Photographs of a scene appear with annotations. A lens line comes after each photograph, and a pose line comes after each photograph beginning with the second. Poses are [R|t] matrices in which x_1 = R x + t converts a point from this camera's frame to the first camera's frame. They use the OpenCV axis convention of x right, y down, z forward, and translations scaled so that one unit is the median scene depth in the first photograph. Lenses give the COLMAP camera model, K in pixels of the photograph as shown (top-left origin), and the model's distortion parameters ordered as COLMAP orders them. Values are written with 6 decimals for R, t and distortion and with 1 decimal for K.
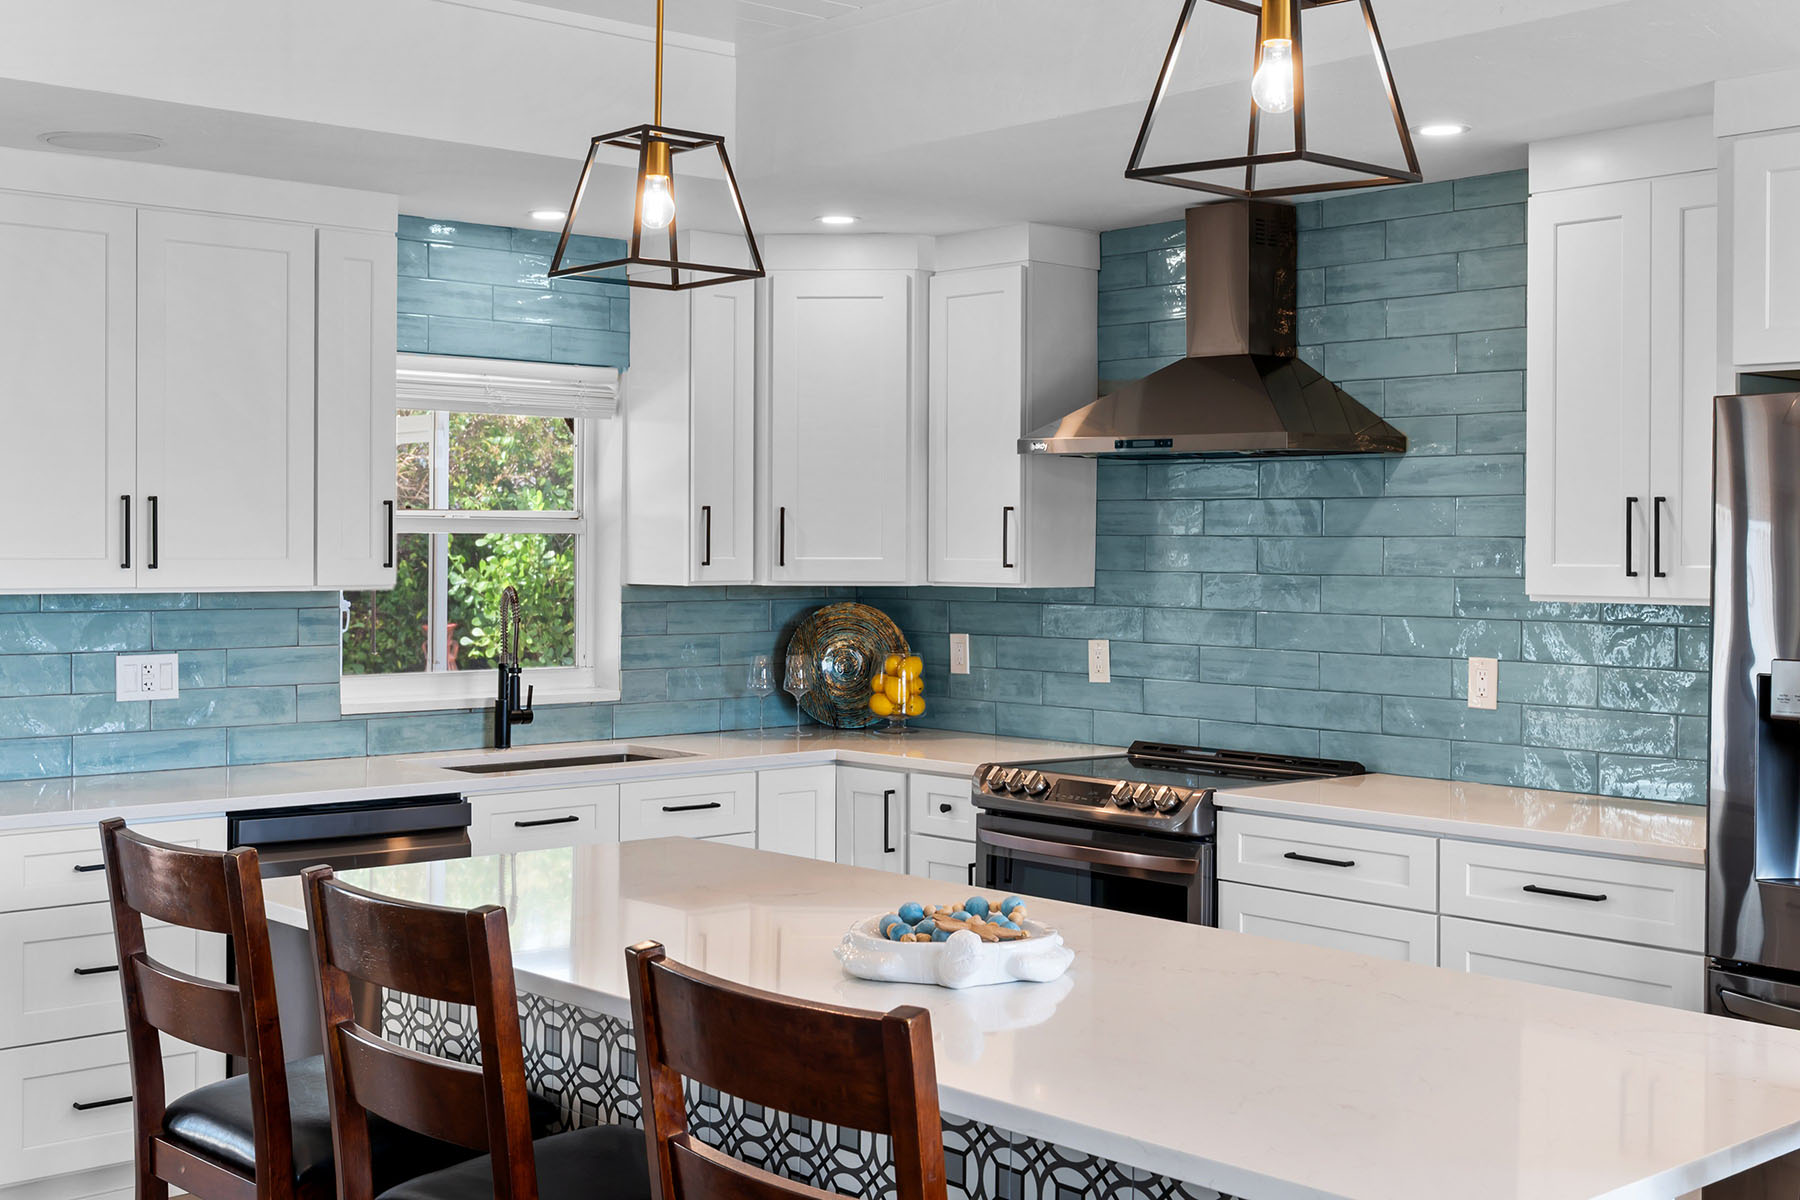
lens RADIAL K [[2144.1, 0, 901.6], [0, 2144.1, 584.9], [0, 0, 1]] dist [0.004936, 0.000000]
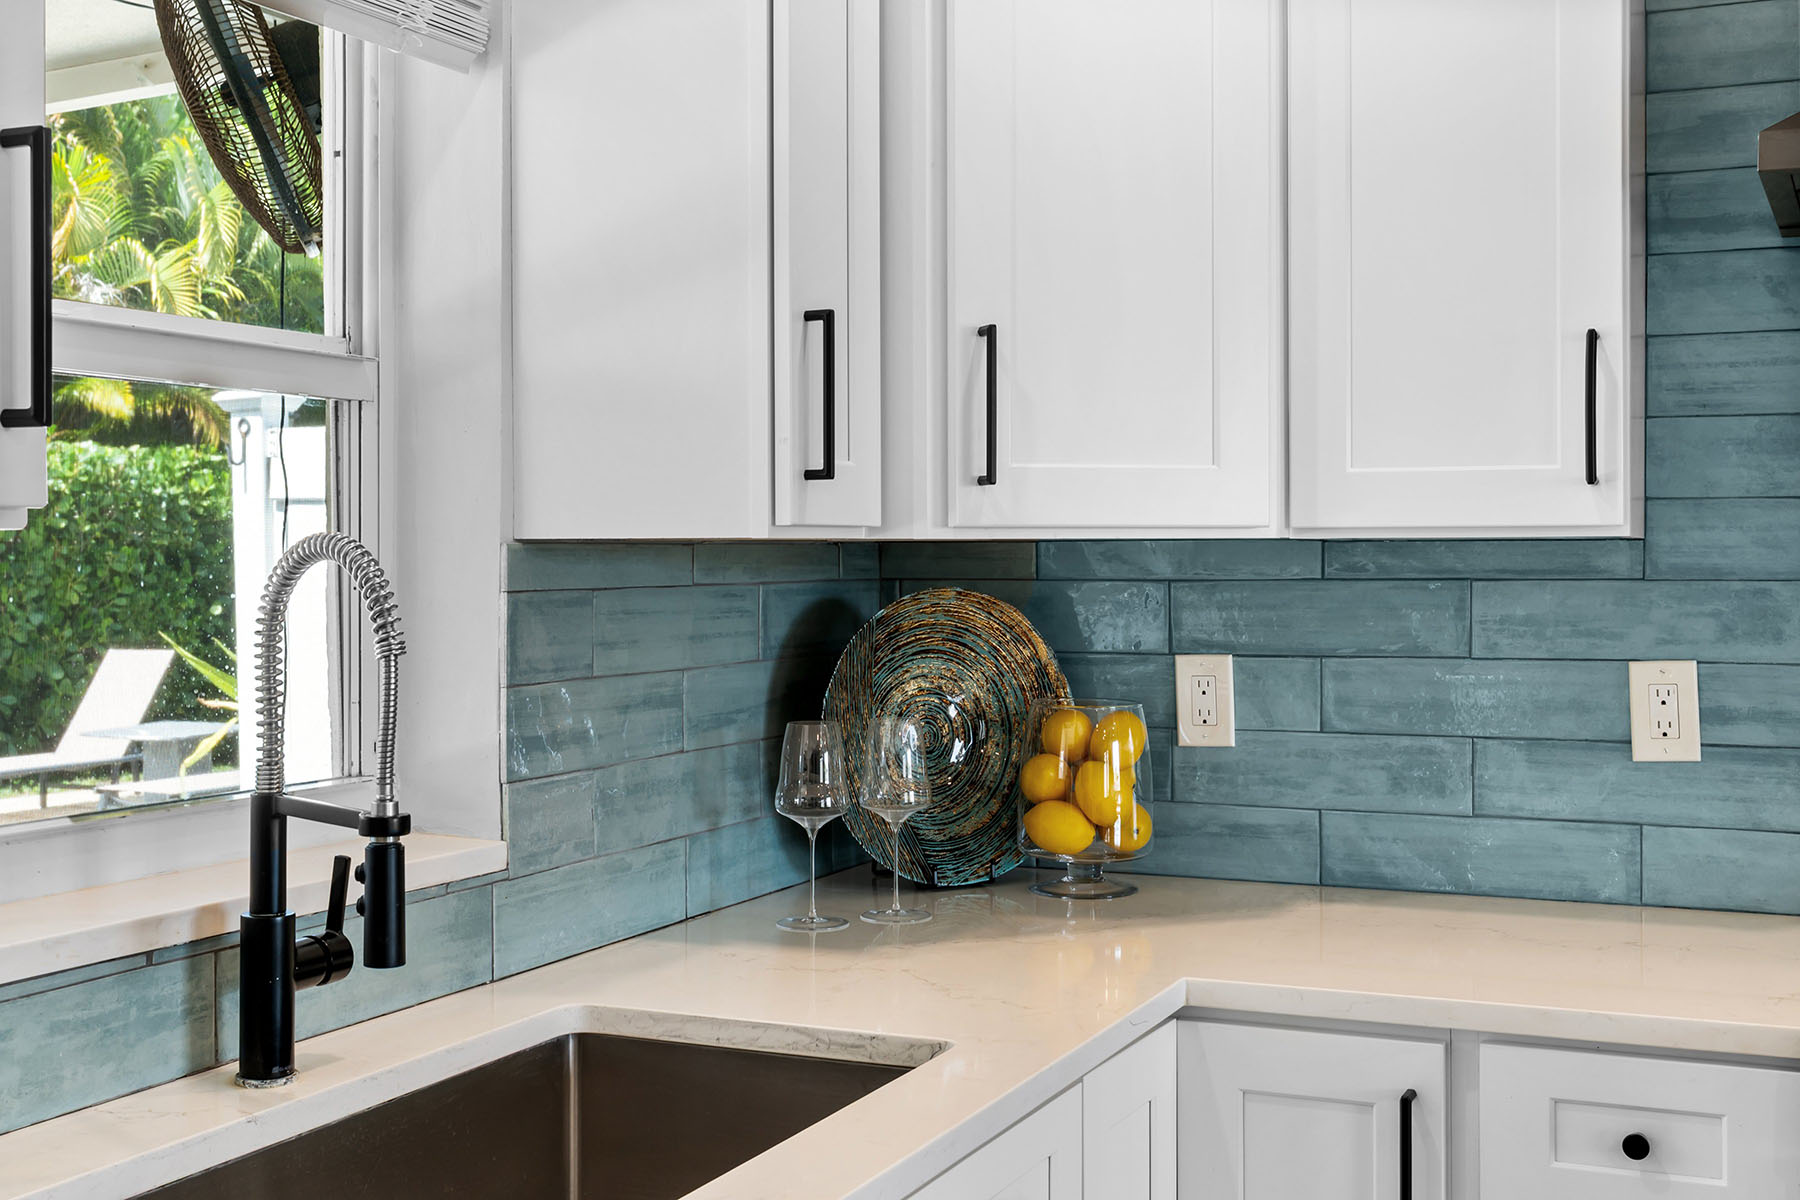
lens RADIAL K [[2144.1, 0, 895.5], [0, 2144.1, 586.3], [0, 0, 1]] dist [0.004936, 0.000000]
pose [[0.921942, -0.013304, 0.387099, -0.212936], [0.014415, 0.999896, 0.000035, 0.008518], [-0.387060, 0.005548, 0.922038, 0.664332]]
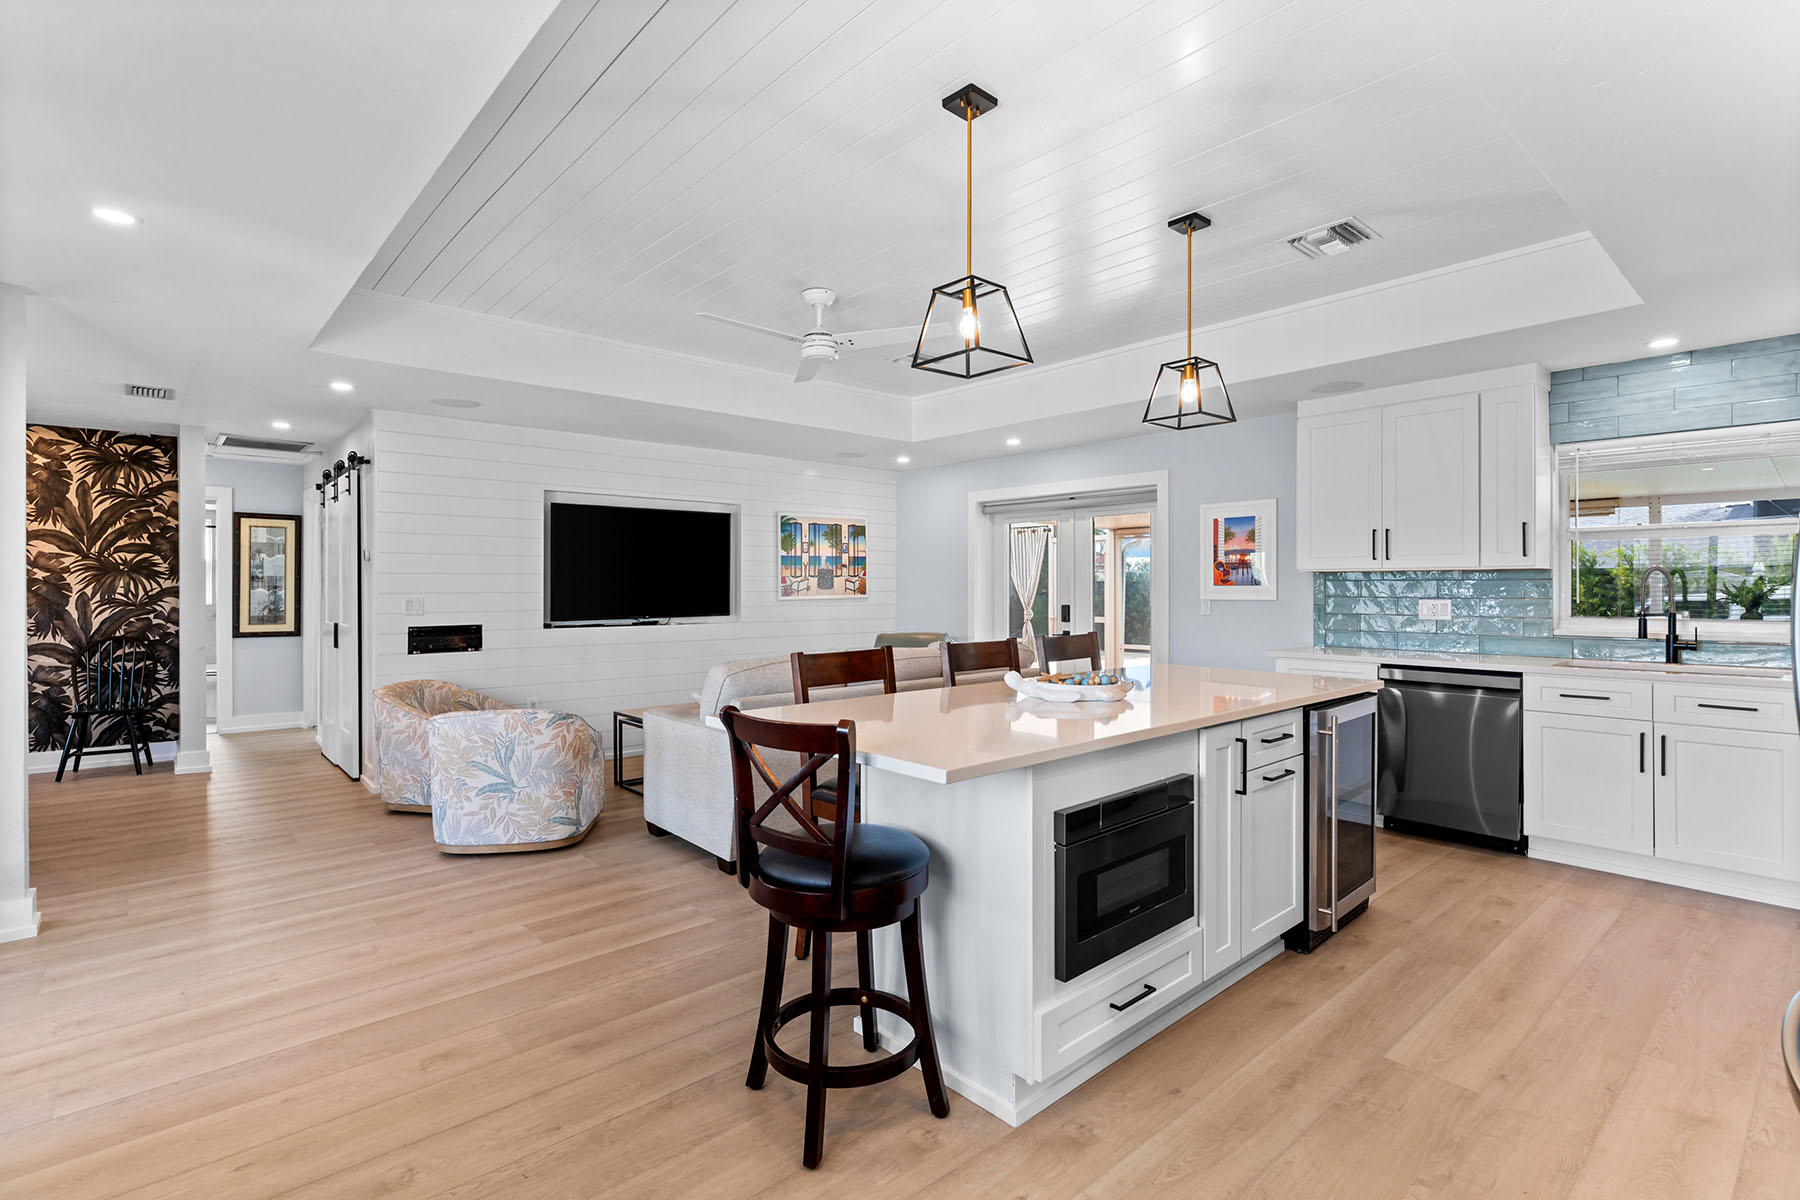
lens RADIAL K [[862.0, 0, 892.8], [0, 862.0, 587.2], [0, 0, 1]] dist [-0.000374, -0.000041]
pose [[-0.024403, -0.005200, -0.999689, 0.486808], [-0.017780, 0.999831, -0.004767, 0.029271], [0.999544, 0.017658, -0.024492, 0.394764]]
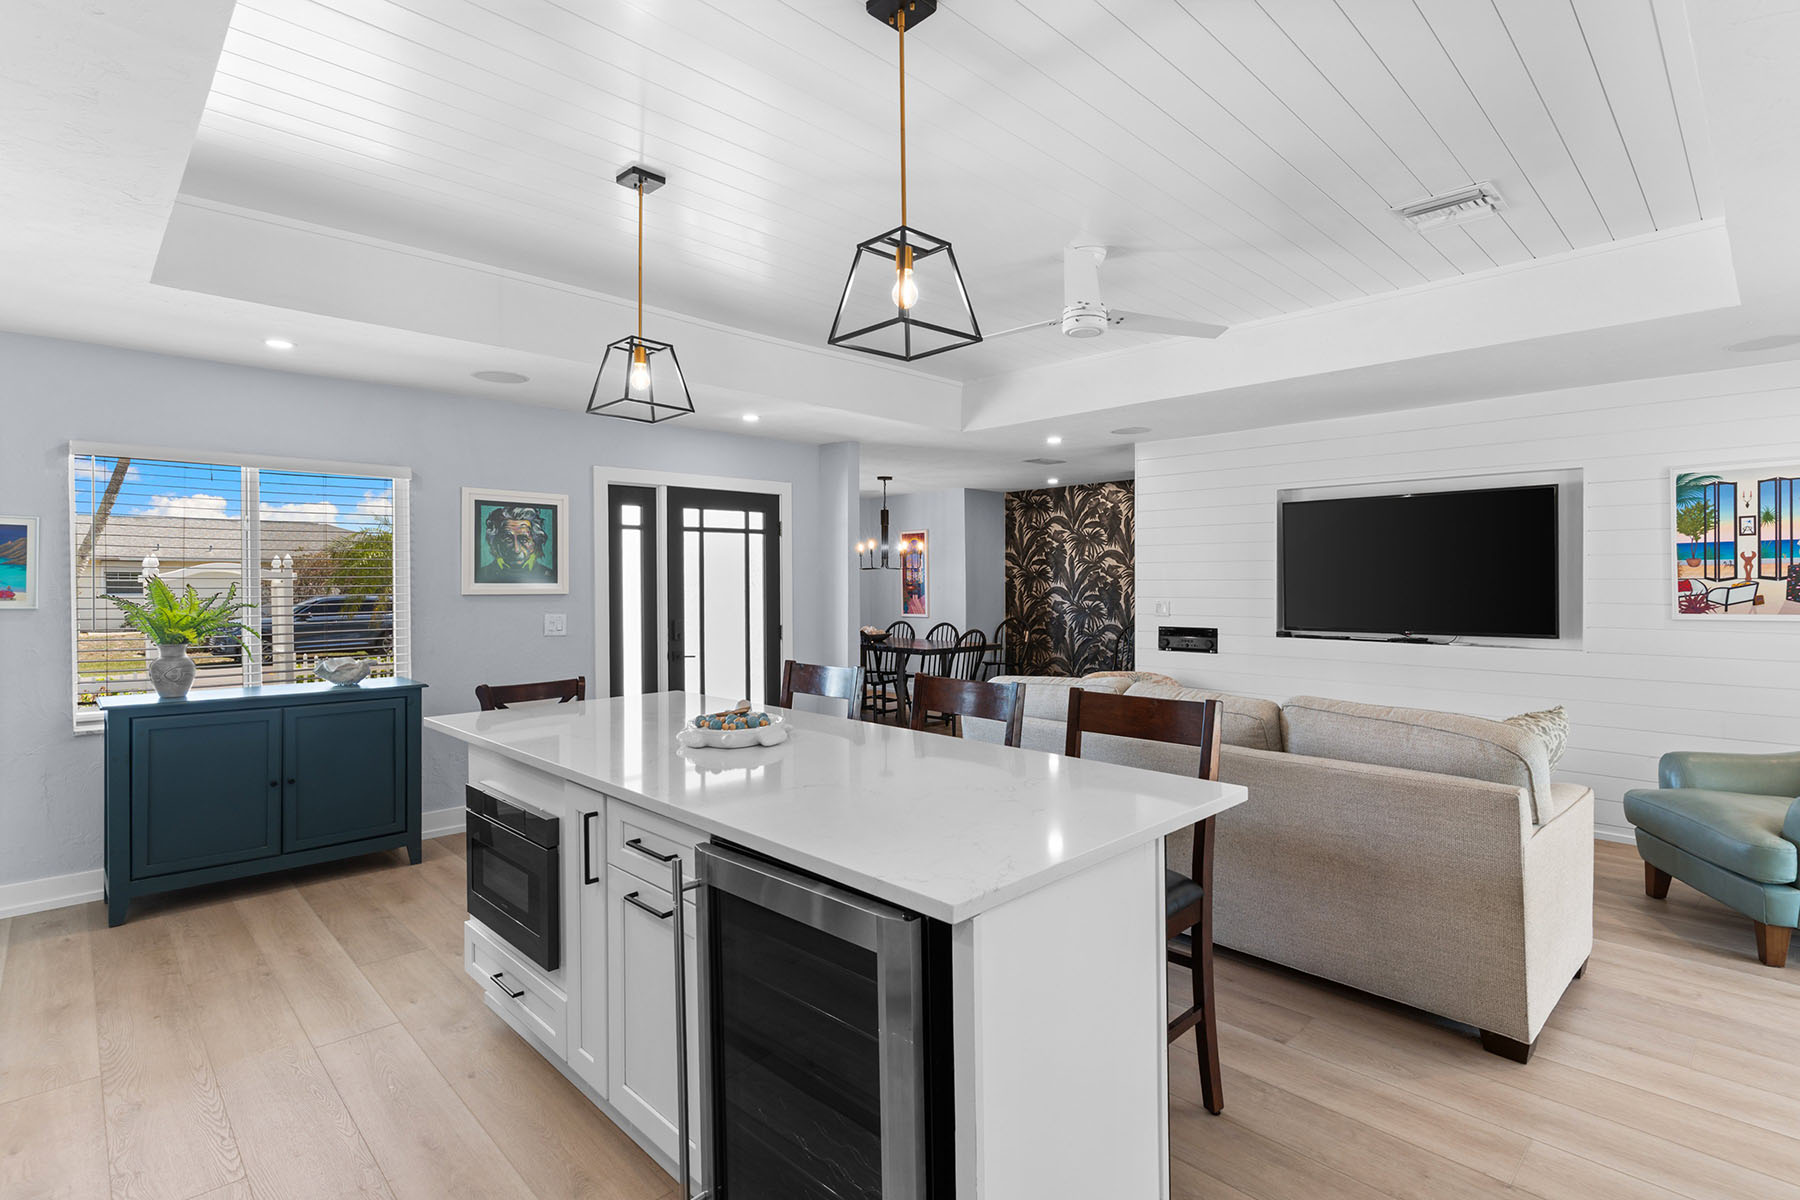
lens RADIAL K [[862.0, 0, 894.0], [0, 862.0, 600.3], [0, 0, 1]] dist [-0.000374, -0.000041]
pose [[-0.999640, -0.002543, -0.026720, -0.046440], [-0.003682, 0.999083, 0.042657, 0.001499], [0.026587, 0.042740, -0.998732, 0.885951]]
